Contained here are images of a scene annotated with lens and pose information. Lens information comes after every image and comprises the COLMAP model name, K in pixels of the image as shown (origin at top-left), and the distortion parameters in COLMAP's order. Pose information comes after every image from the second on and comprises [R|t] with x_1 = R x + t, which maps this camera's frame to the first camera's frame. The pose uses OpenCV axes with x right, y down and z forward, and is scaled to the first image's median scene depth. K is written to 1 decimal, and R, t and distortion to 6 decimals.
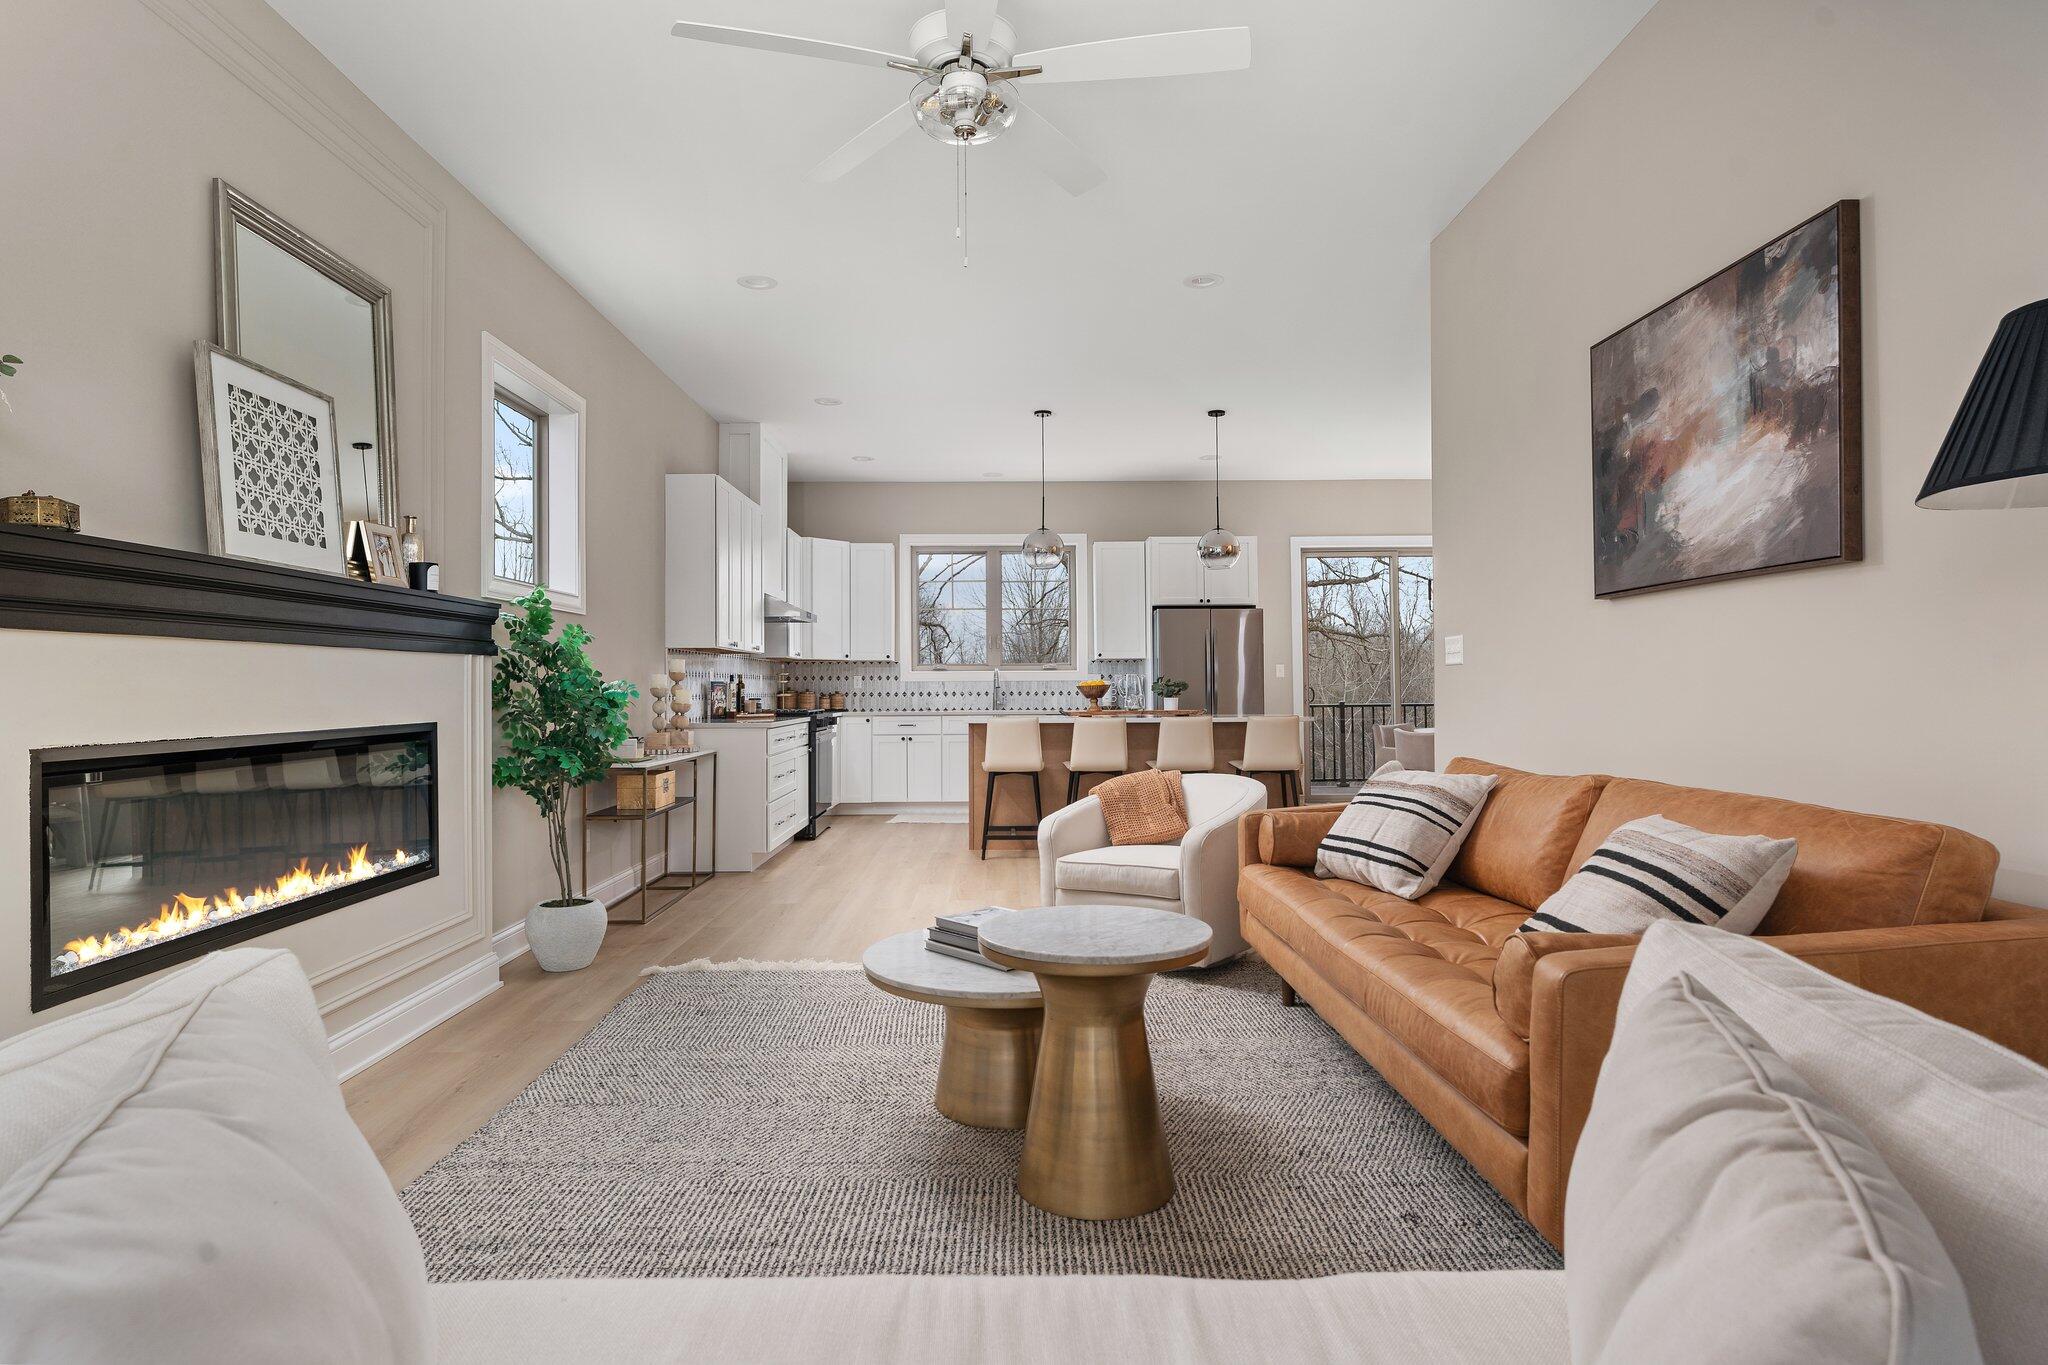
lens RADIAL K [[1107.9, 0, 1024.0], [0, 1107.9, 682.5], [0, 0, 1]] dist [-0.002372, 0.000215]
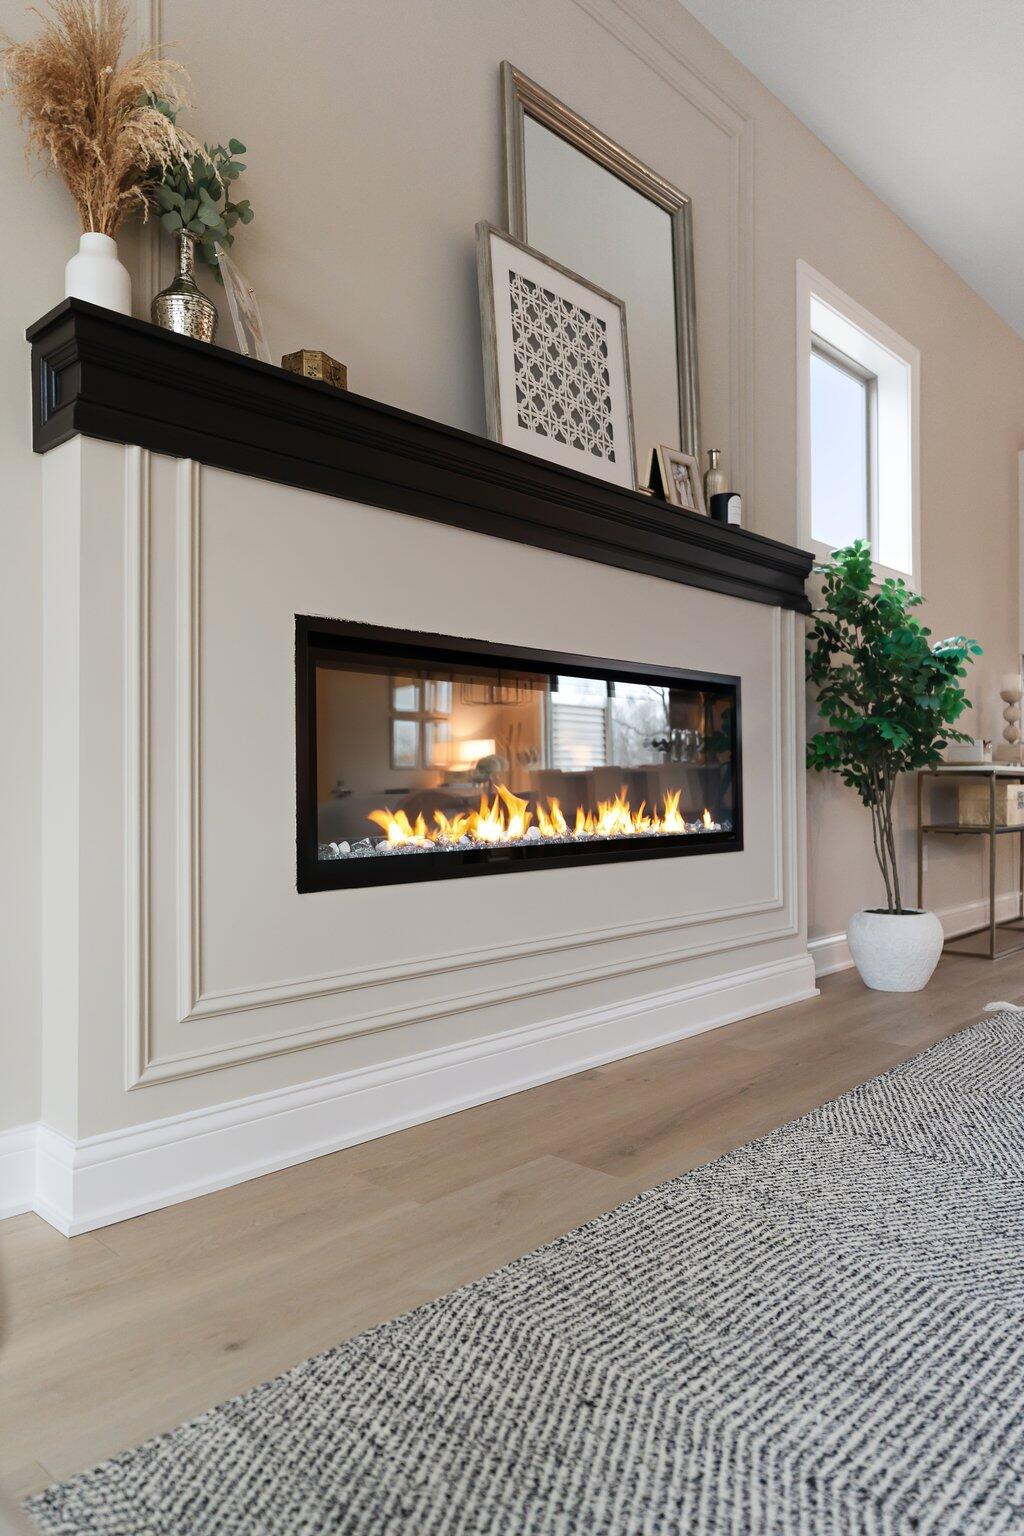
lens RADIAL K [[991.4, 0, 507.6], [0, 991.4, 790.2], [0, 0, 1]] dist [0.001651, 0.000605]
pose [[0.702869, -0.001248, -0.711319, -0.118534], [0.005092, 0.999982, 0.003277, 0.147215], [0.711302, -0.005925, 0.702862, 0.374888]]
